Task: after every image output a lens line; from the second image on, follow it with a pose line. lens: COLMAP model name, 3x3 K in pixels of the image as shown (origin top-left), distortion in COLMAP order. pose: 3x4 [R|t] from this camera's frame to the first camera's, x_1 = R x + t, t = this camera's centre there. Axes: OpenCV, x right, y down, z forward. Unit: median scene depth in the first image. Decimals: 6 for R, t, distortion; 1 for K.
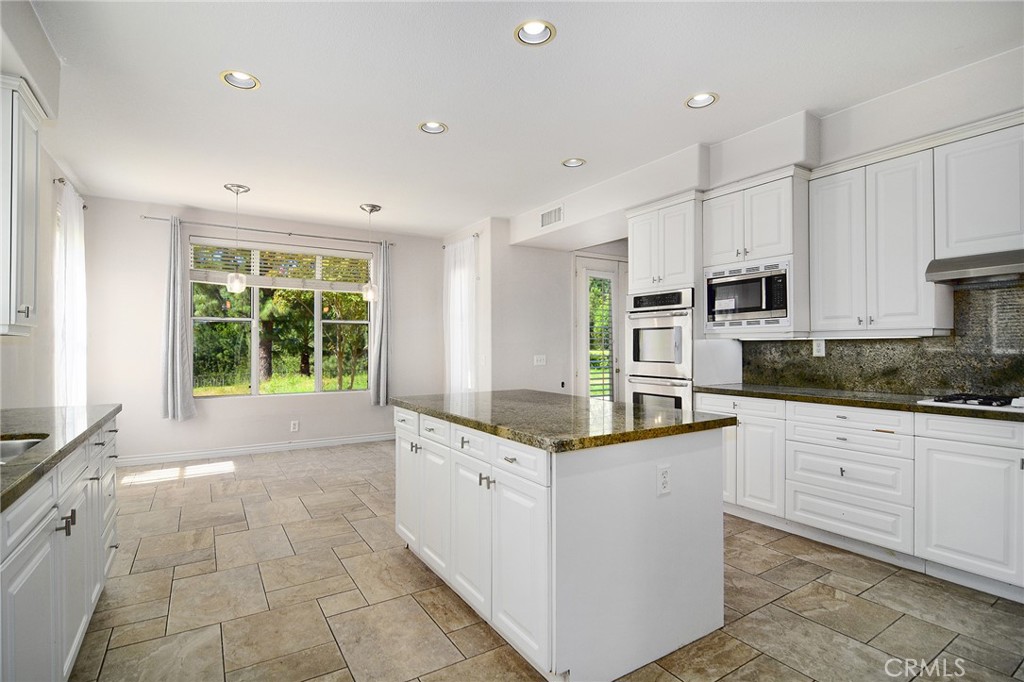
lens RADIAL K [[495.7, 0, 512.3], [0, 495.7, 342.3], [0, 0, 1]] dist [-0.010177, -0.002829]
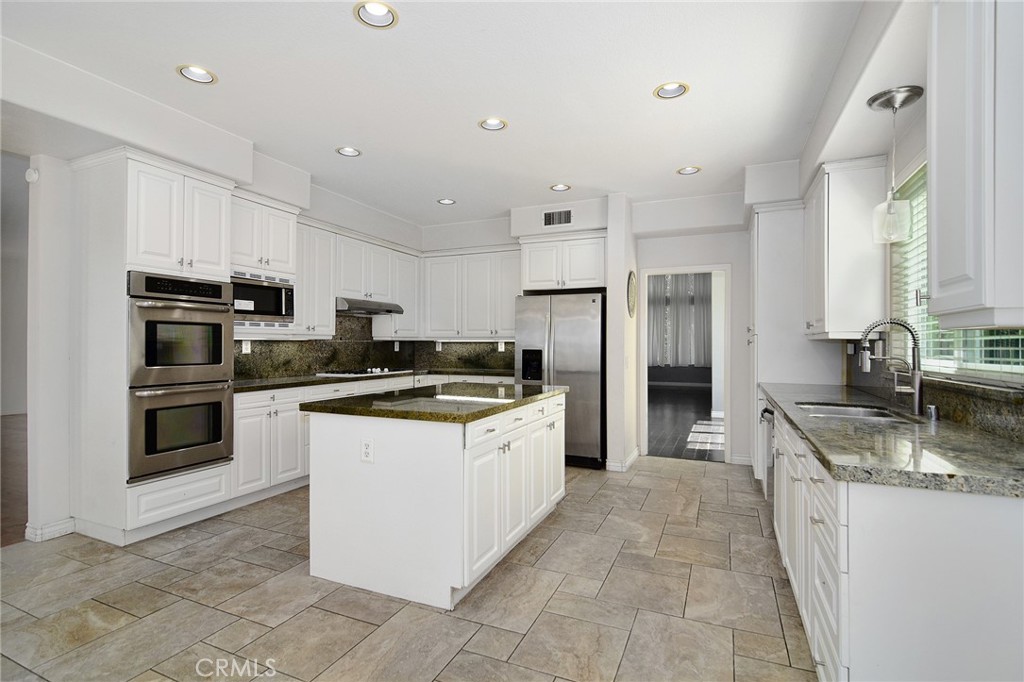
lens RADIAL K [[495.7, 0, 509.2], [0, 495.7, 346.5], [0, 0, 1]] dist [-0.010177, -0.002829]
pose [[-0.562843, -0.003137, 0.826558, -0.828762], [-0.008609, 0.999961, -0.002068, 0.009000], [-0.826519, -0.008280, -0.562848, 1.261894]]
